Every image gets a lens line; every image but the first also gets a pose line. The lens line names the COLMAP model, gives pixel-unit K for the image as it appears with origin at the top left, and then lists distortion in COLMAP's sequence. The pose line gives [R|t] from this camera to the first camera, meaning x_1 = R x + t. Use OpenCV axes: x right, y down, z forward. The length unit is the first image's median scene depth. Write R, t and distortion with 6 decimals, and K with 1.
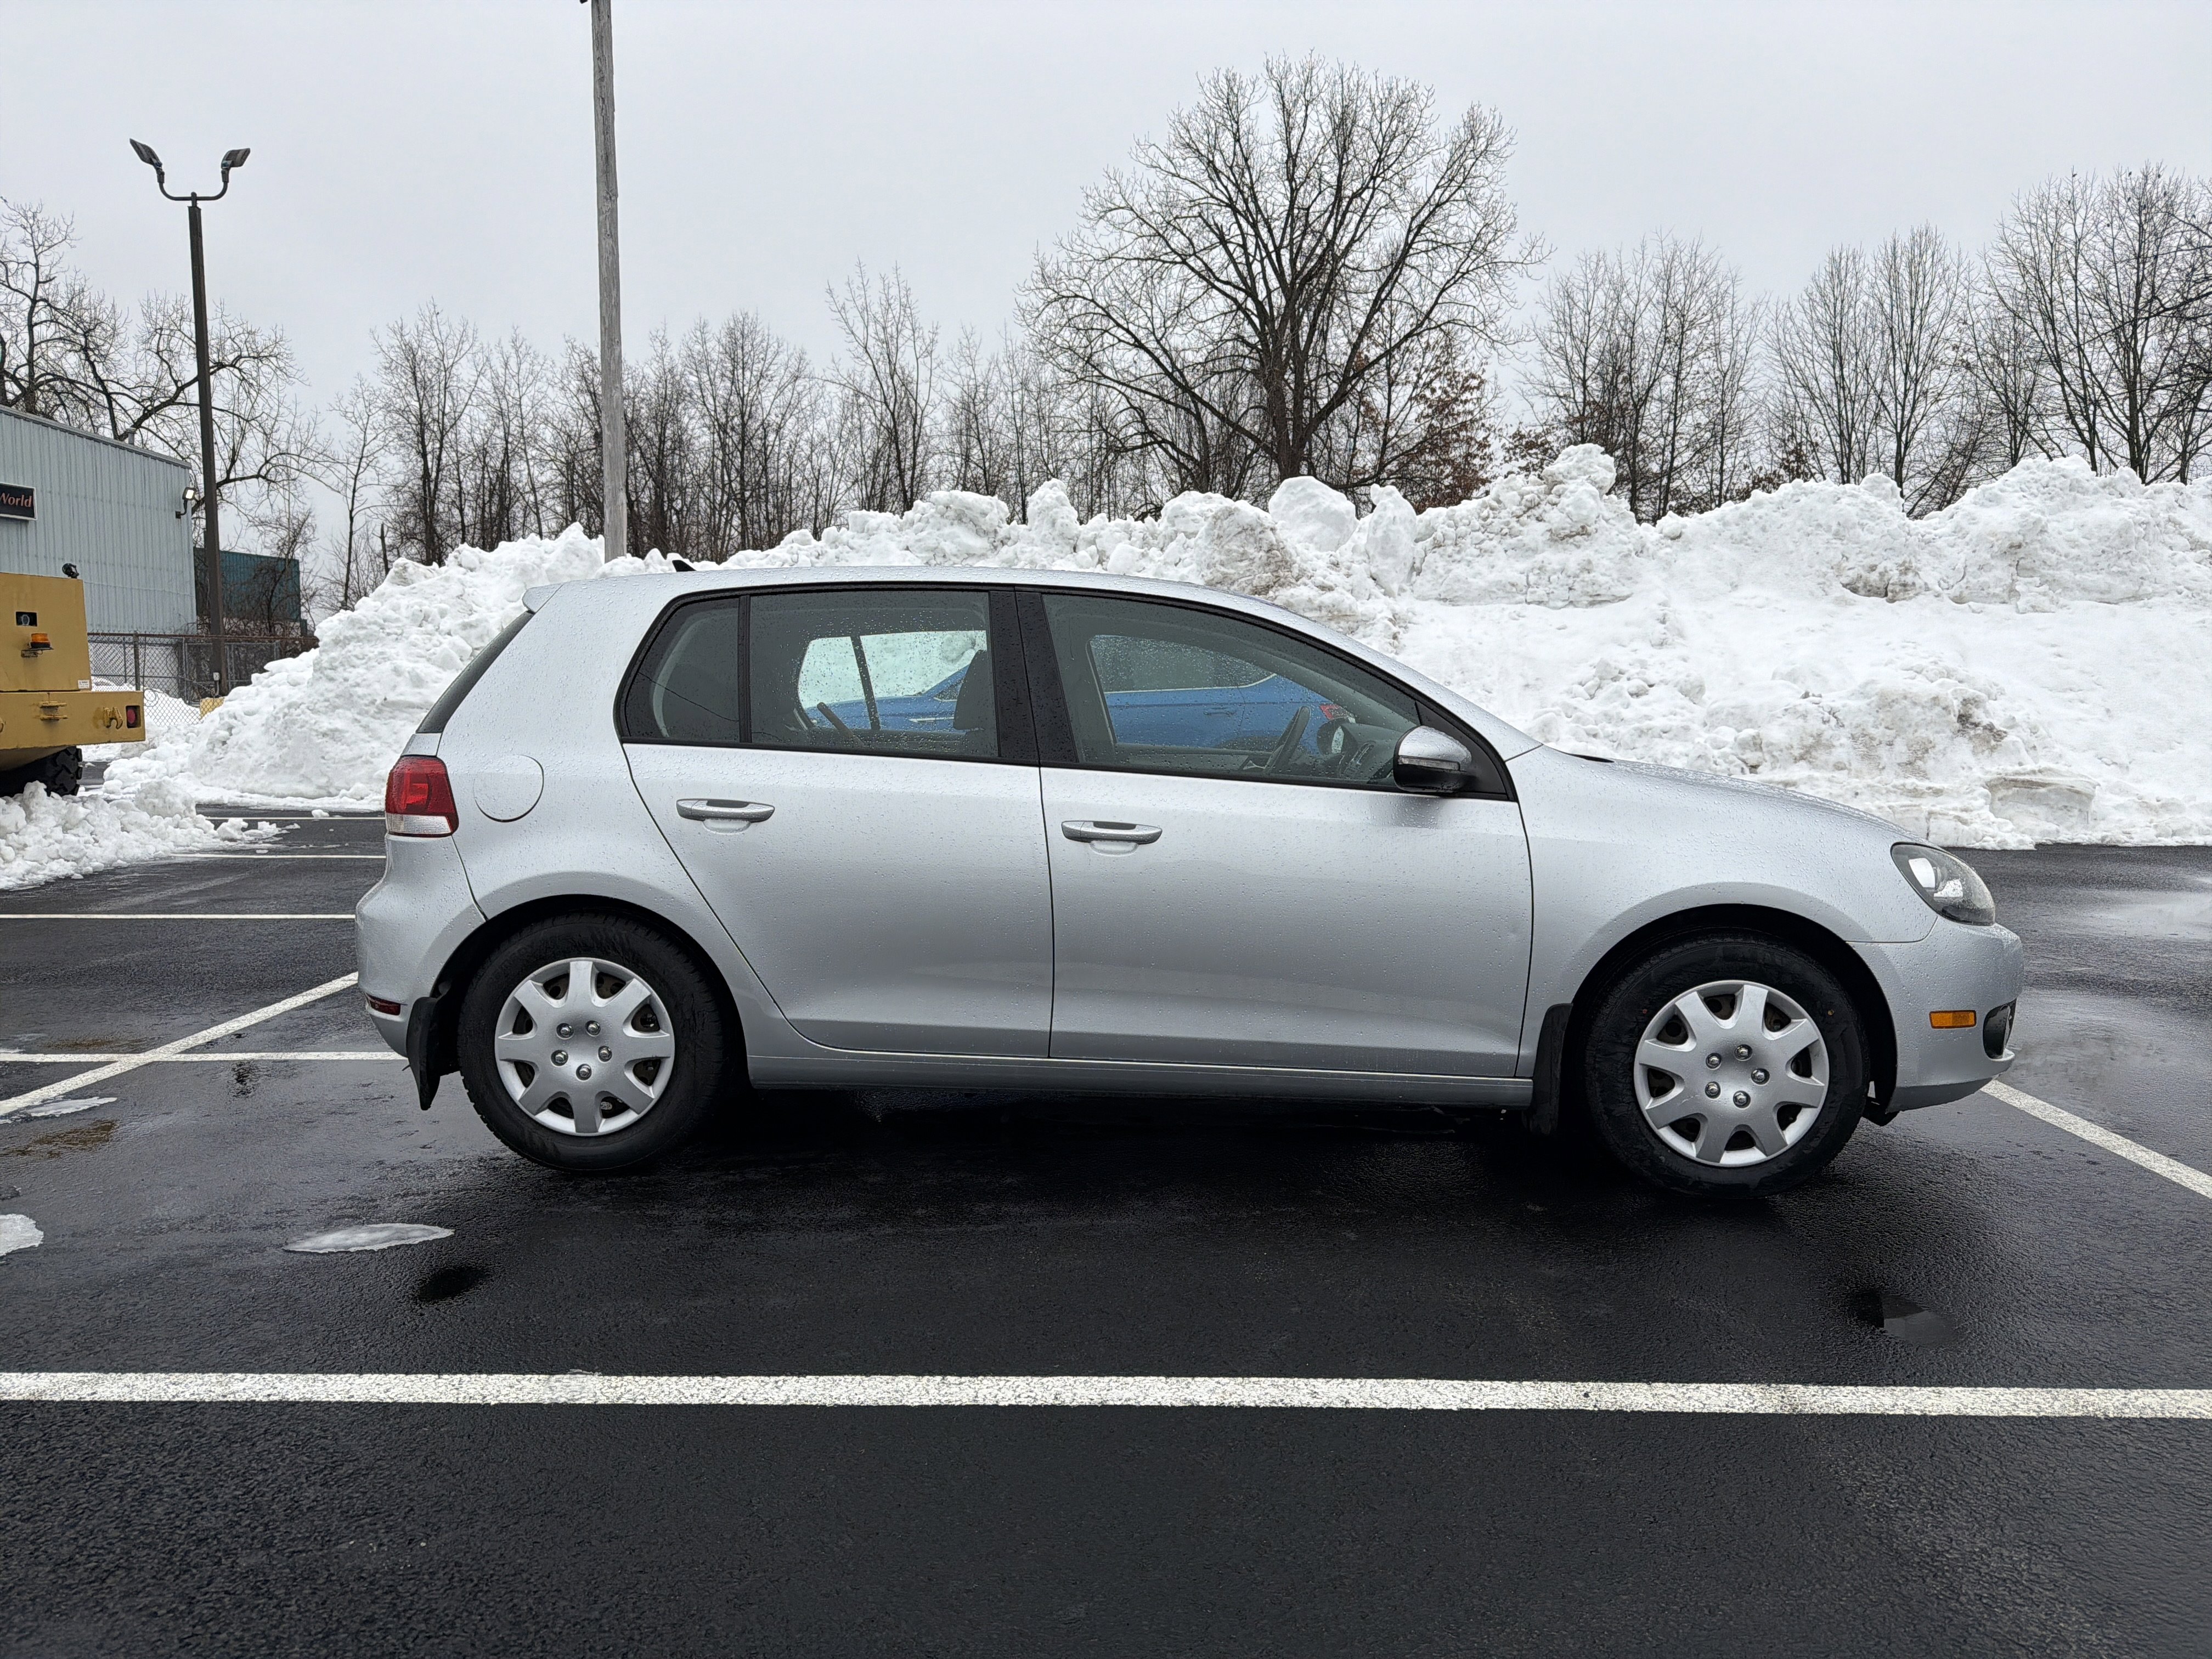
lens RADIAL K [[1509.2, 0, 1106.0], [0, 1509.2, 829.5], [0, 0, 1]] dist [0.084103, -0.129474]
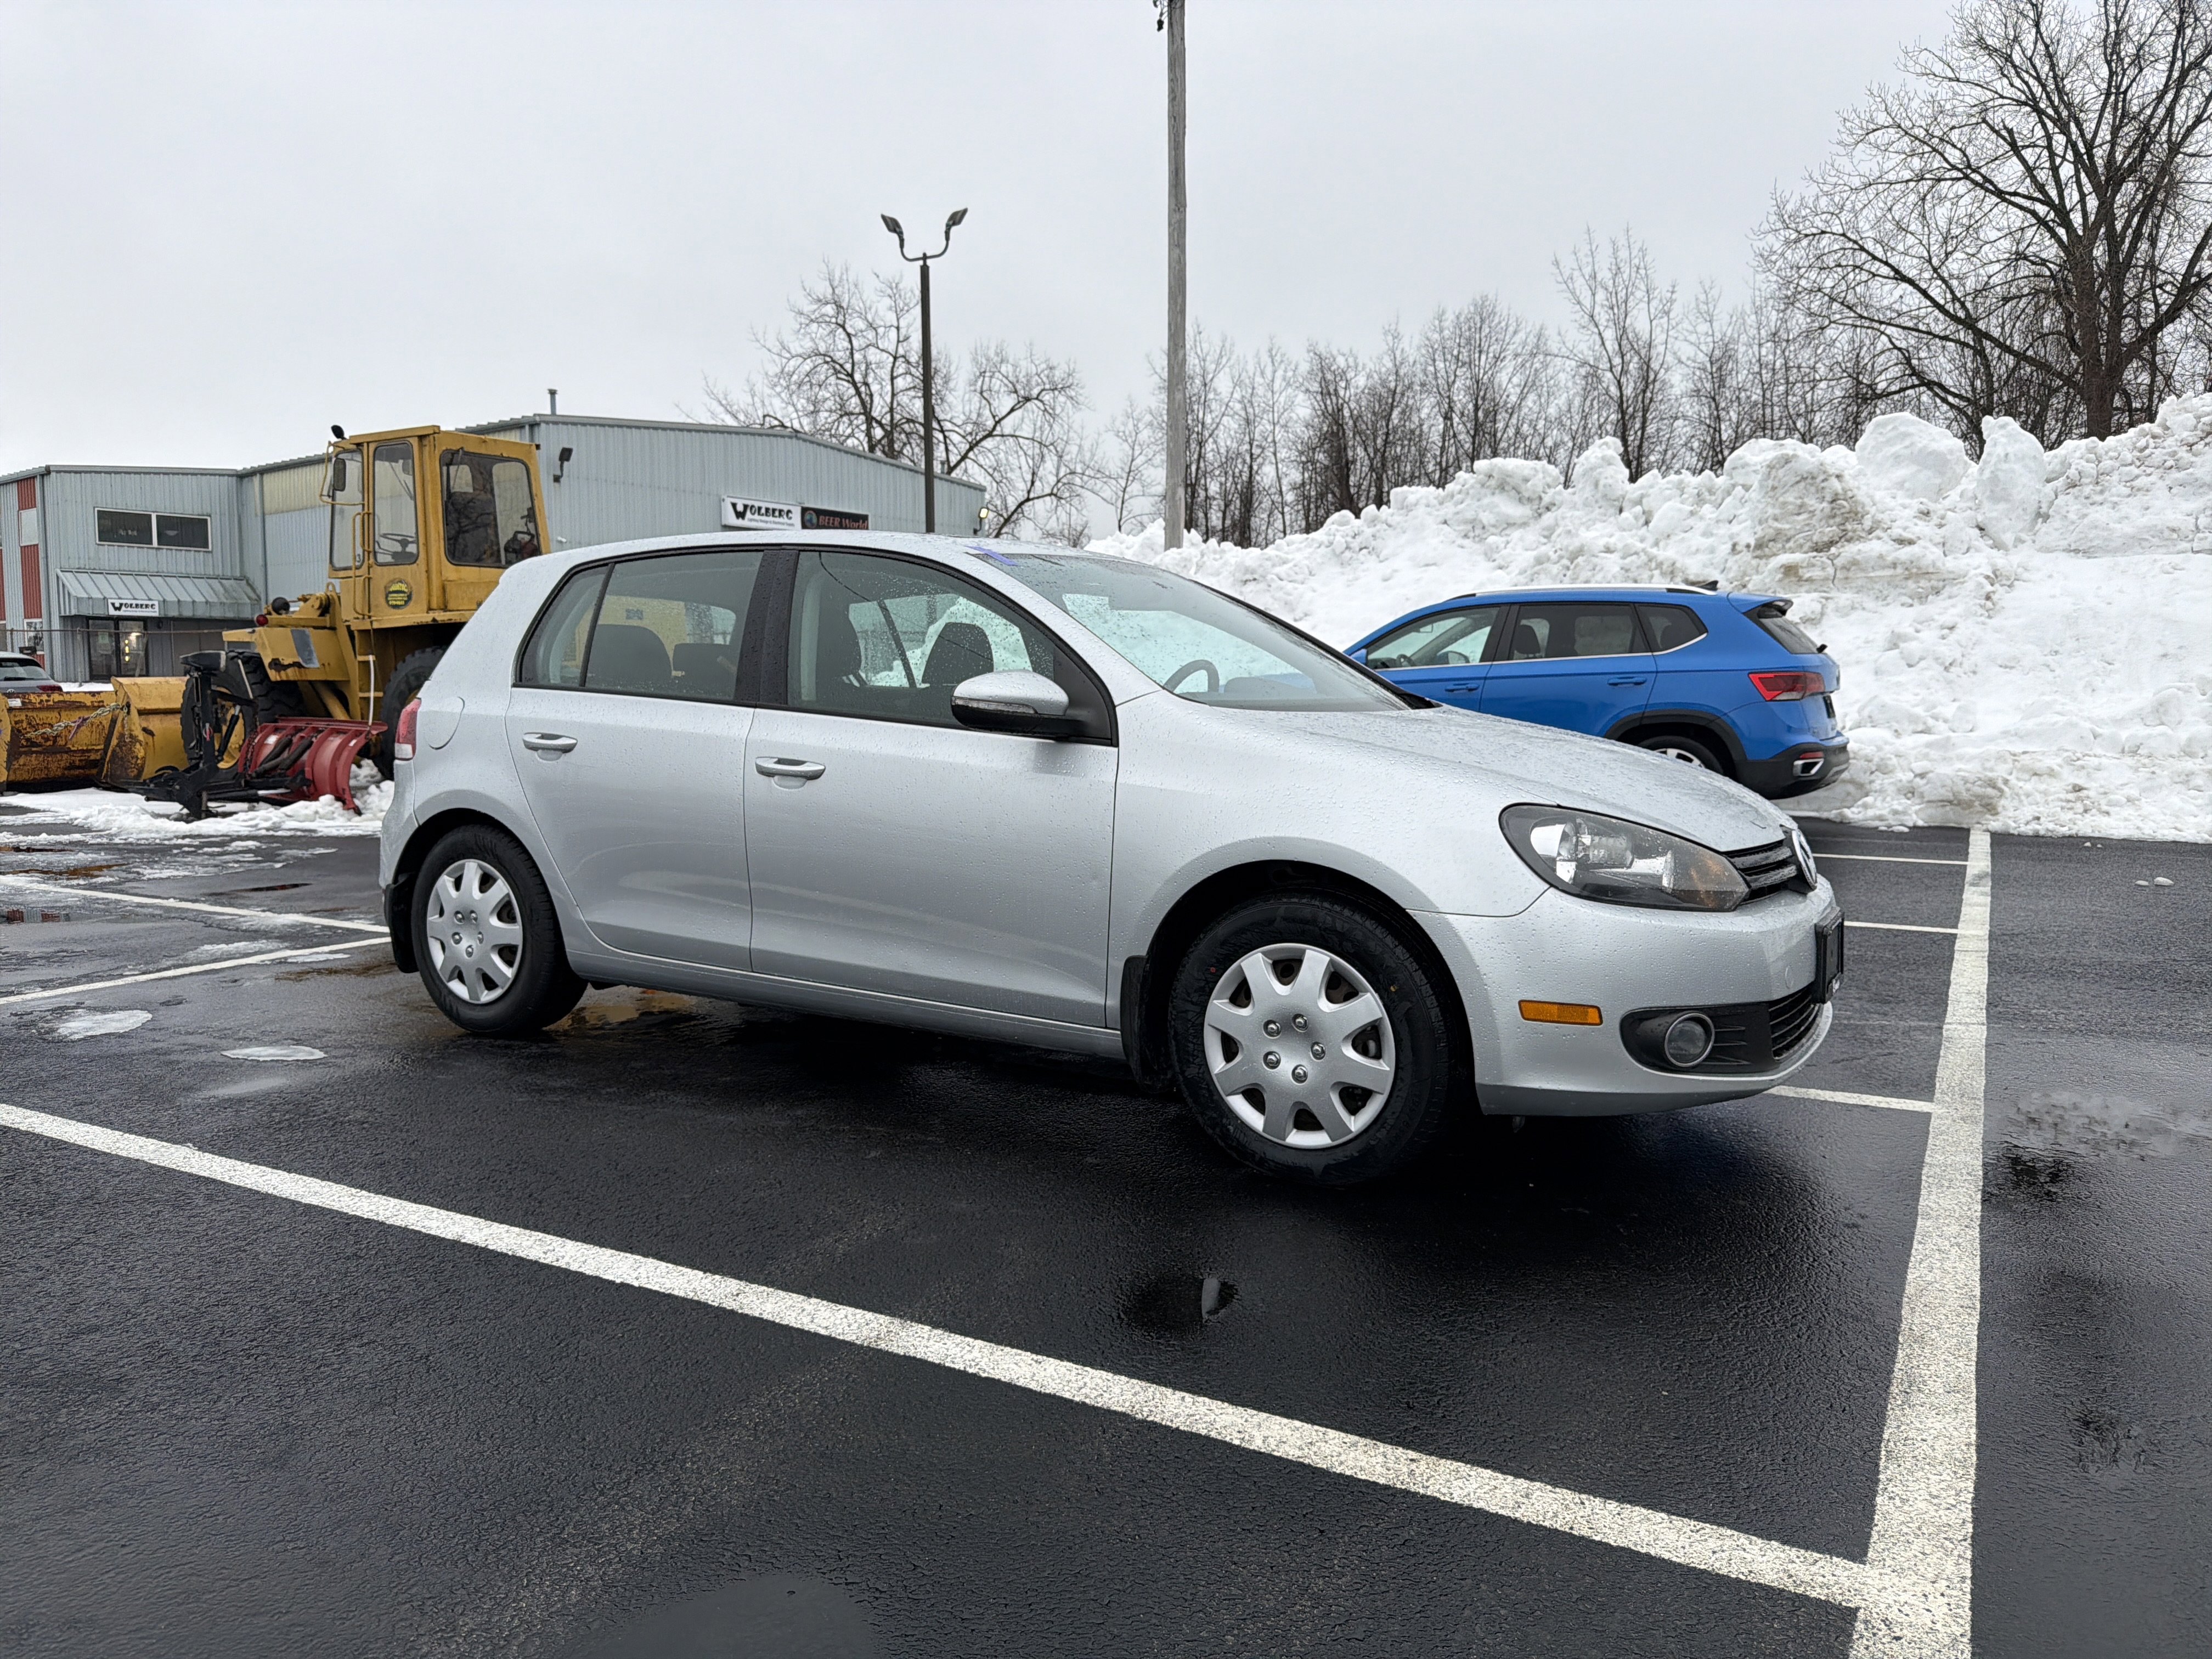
lens RADIAL K [[1509.2, 0, 1106.0], [0, 1509.2, 829.5], [0, 0, 1]] dist [0.084103, -0.129474]
pose [[0.884521, 0.041789, -0.464626, 0.149211], [-0.037876, 0.999125, 0.017757, 0.003766], [0.464961, 0.001891, 0.885329, 0.029028]]
